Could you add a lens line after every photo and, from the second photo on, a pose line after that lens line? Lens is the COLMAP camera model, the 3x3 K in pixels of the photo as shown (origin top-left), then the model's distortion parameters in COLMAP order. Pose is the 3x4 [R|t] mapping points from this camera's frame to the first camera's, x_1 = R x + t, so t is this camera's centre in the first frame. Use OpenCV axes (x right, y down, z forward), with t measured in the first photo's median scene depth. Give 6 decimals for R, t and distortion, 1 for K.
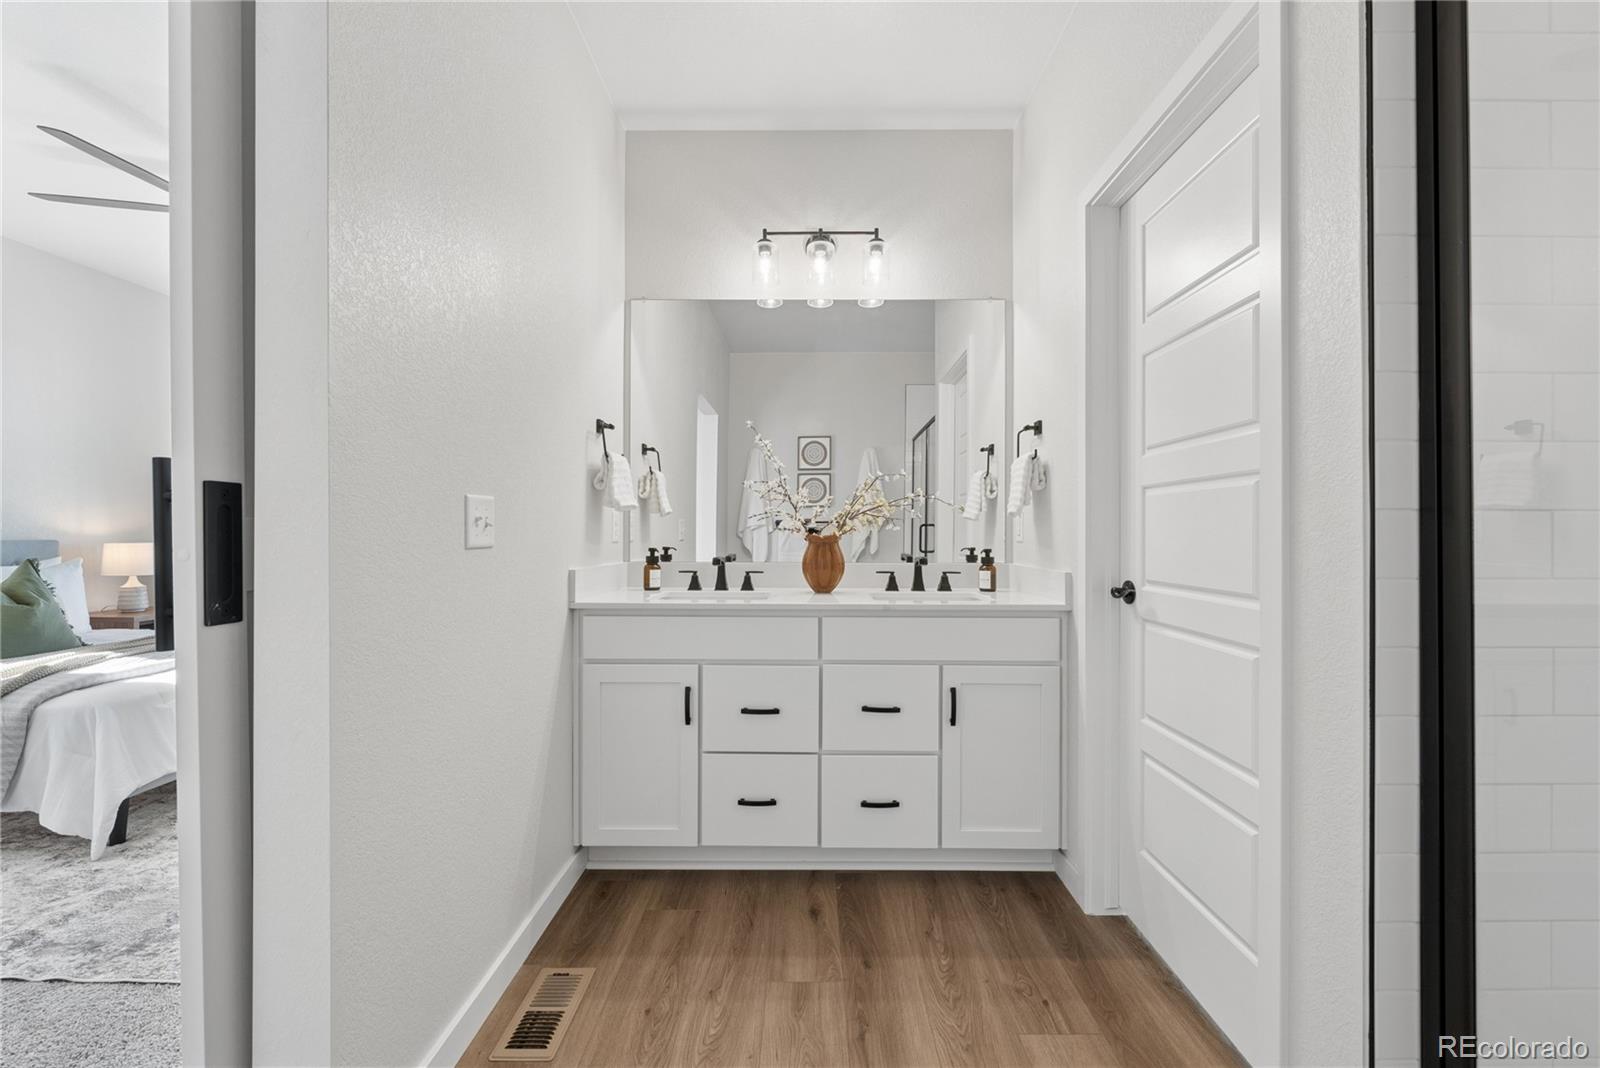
lens RADIAL K [[635.9, 0, 800.0], [0, 635.9, 534.0], [0, 0, 1]] dist [-0.000401, -0.000077]
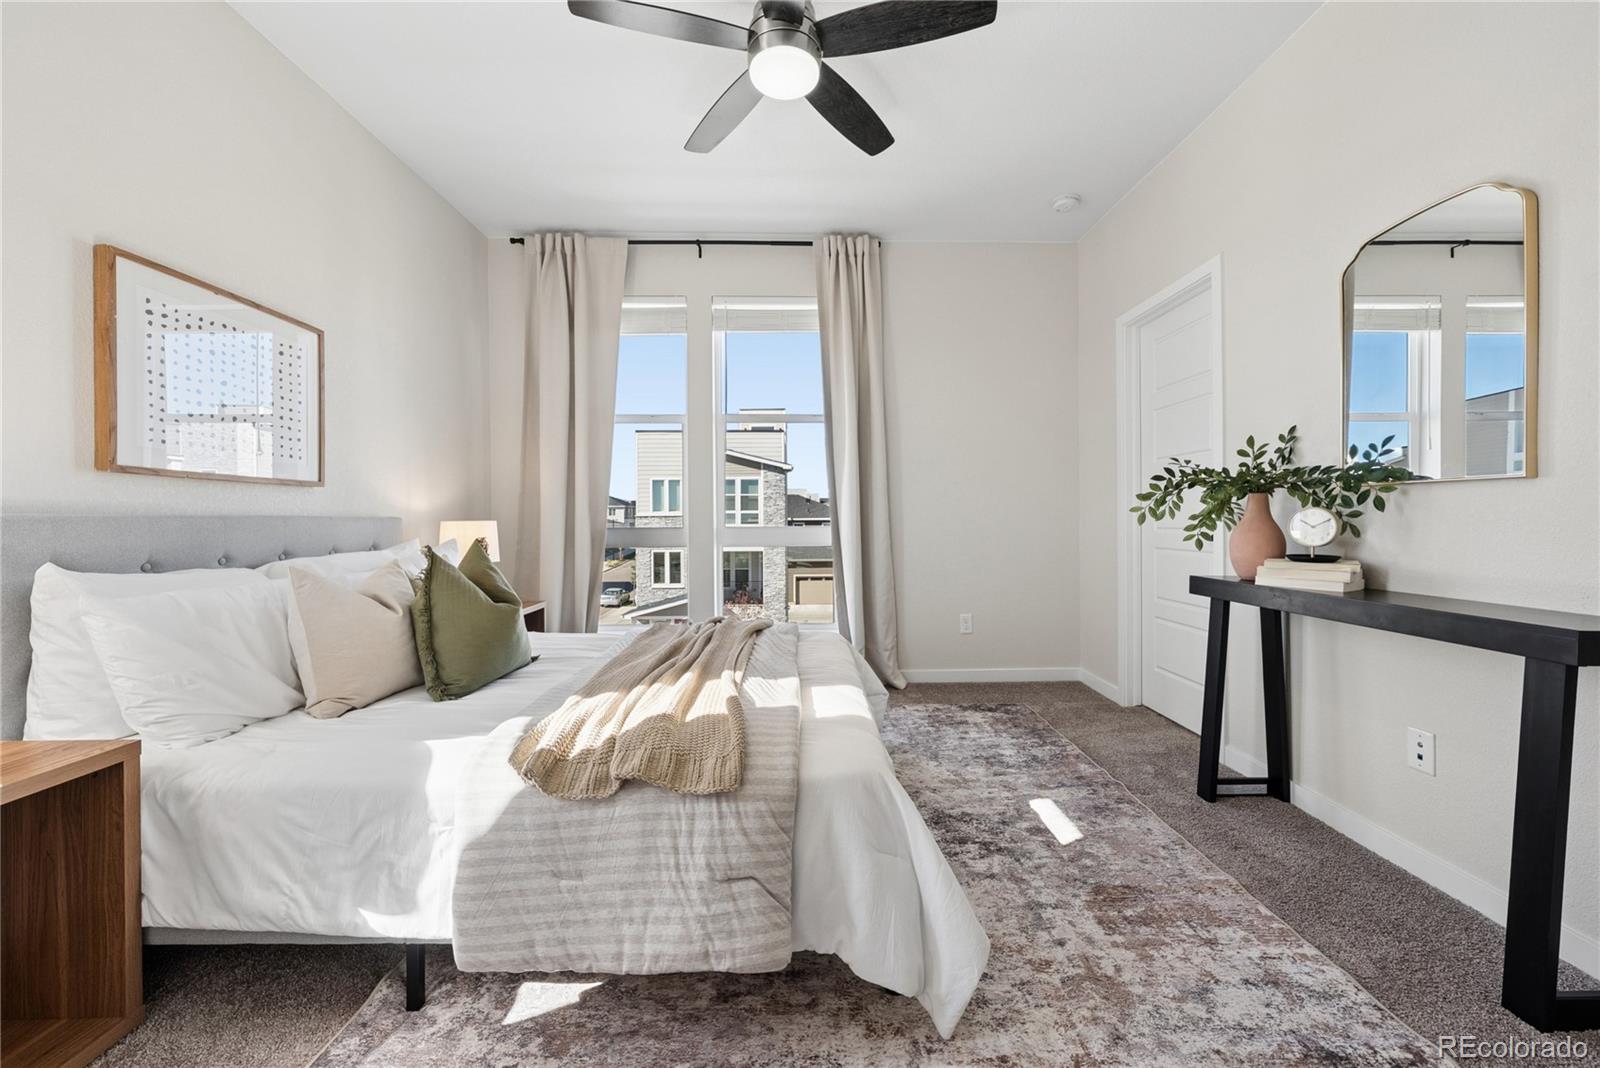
lens RADIAL K [[624.4, 0, 803.8], [0, 624.4, 522.7], [0, 0, 1]] dist [-0.001855, -0.000353]
pose [[0.999612, -0.008639, 0.026479, -0.884253], [0.008550, 0.999957, 0.003472, 0.022258], [-0.026508, -0.003245, 0.999643, 0.297897]]
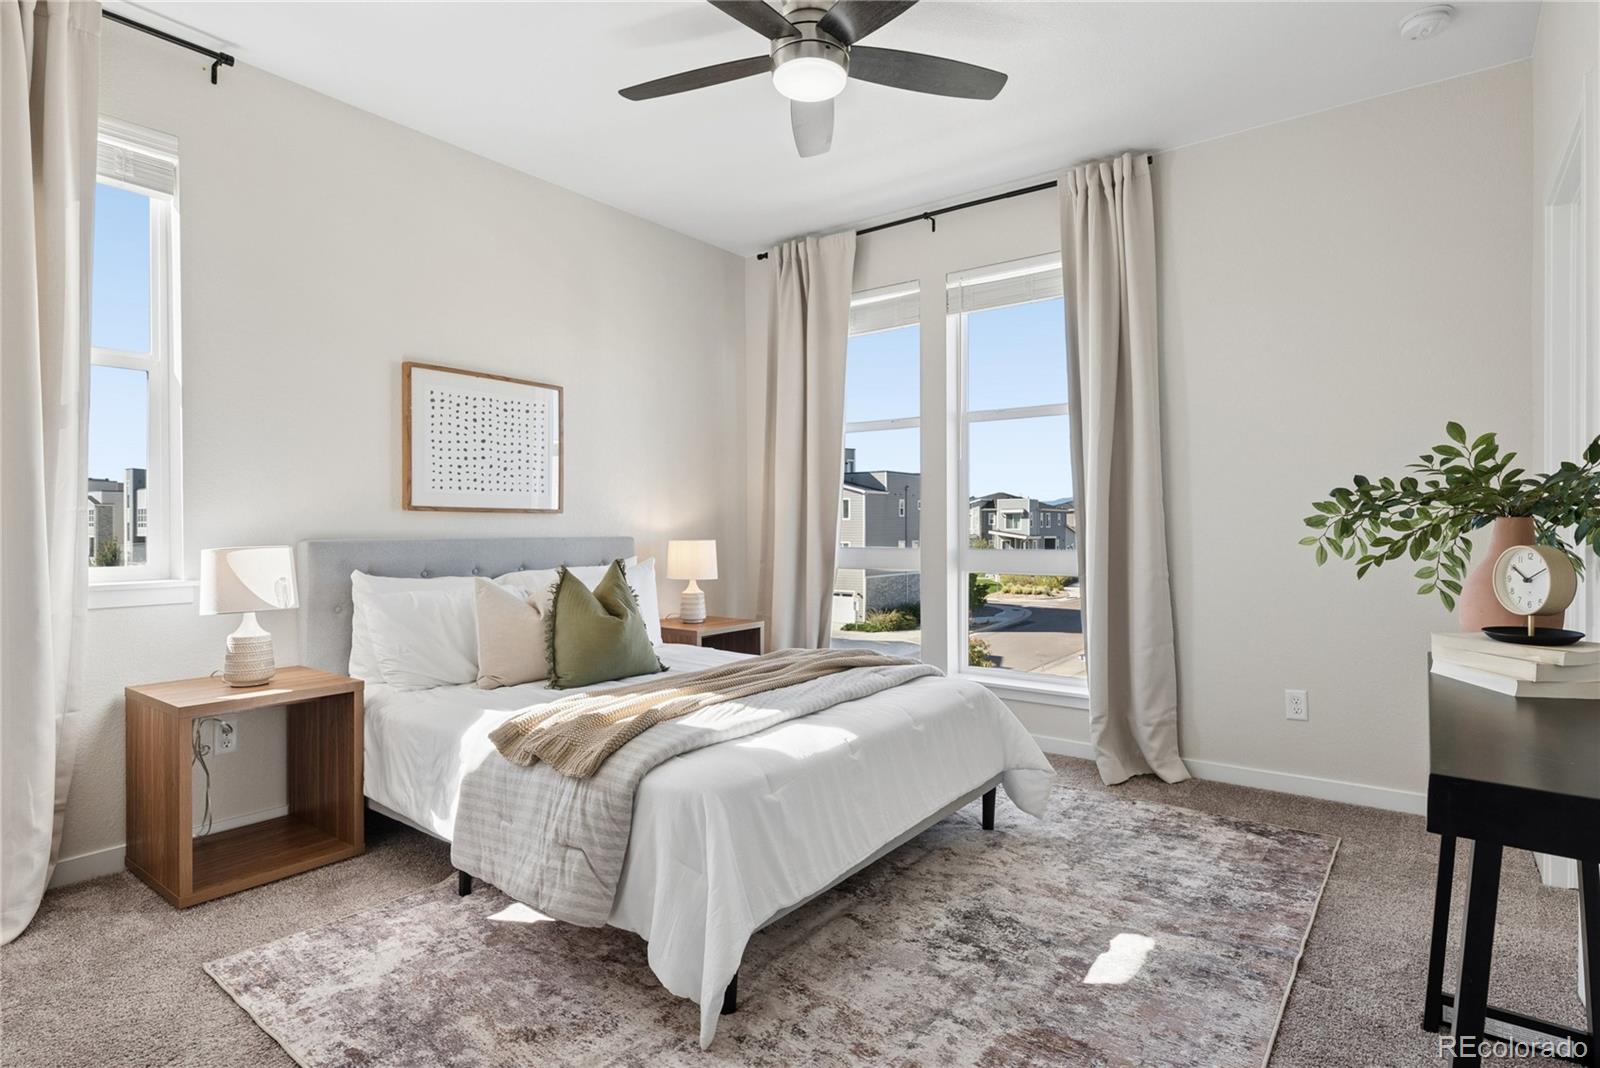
lens RADIAL K [[834.5, 0, 800.0], [0, 834.5, 534.0], [0, 0, 1]] dist [0.003778, 0.000915]
pose [[0.802011, -0.000588, -0.597308, -0.384576], [0.003163, 0.999990, 0.003263, 0.003146], [0.597300, -0.004506, 0.802005, 0.278457]]
